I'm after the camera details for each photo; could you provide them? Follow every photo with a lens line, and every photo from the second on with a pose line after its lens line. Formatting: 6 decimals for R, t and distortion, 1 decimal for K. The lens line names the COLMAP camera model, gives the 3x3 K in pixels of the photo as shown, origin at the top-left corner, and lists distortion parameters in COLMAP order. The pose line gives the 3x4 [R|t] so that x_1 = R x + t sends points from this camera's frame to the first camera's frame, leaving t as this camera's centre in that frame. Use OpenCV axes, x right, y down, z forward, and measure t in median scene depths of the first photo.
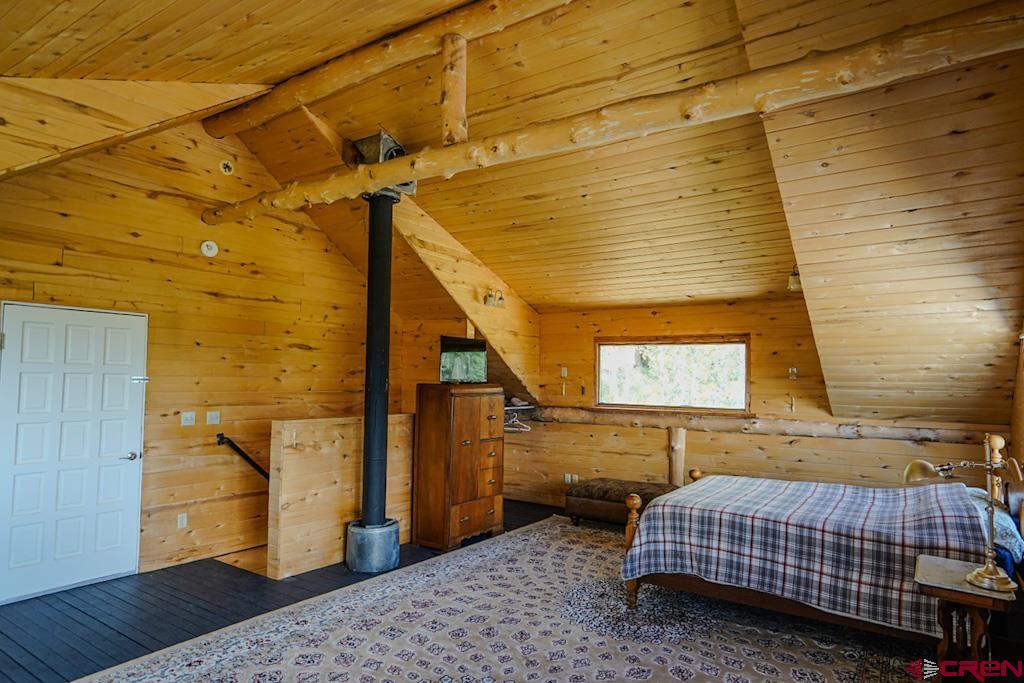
lens RADIAL K [[620.6, 0, 512.0], [0, 620.6, 341.5], [0, 0, 1]] dist [-0.000272, -0.000070]
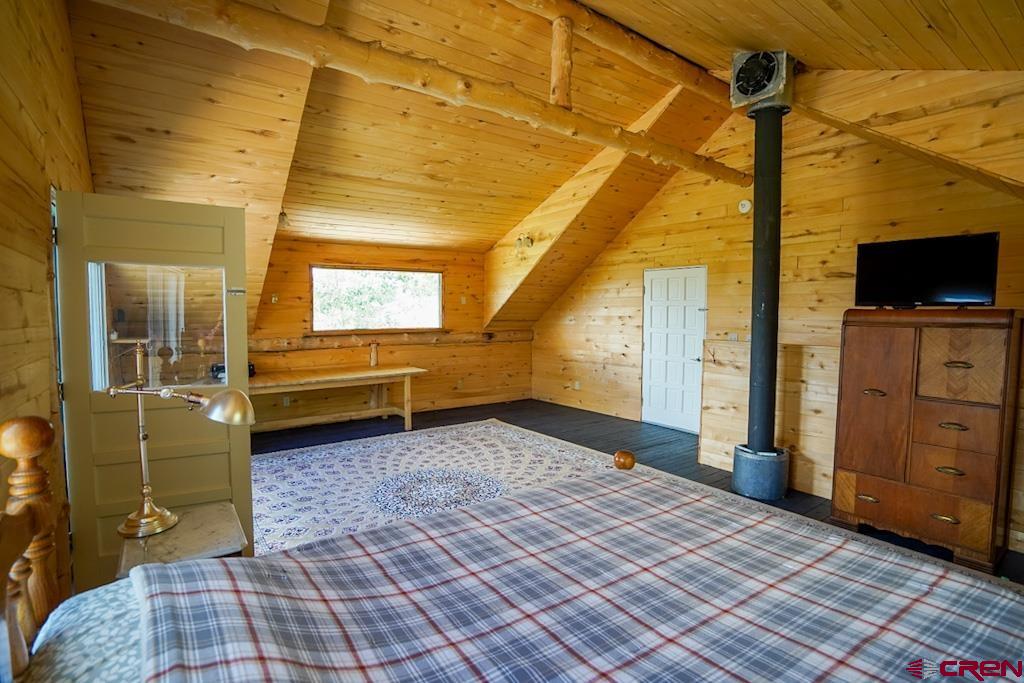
lens RADIAL K [[477.8, 0, 512.0], [0, 477.8, 341.5], [0, 0, 1]] dist [-0.046638, 0.019054]
pose [[-0.322203, 0.050976, -0.945297, 0.686103], [0.059615, 0.997660, 0.033480, 0.075293], [0.944792, -0.045567, -0.324488, 0.976032]]
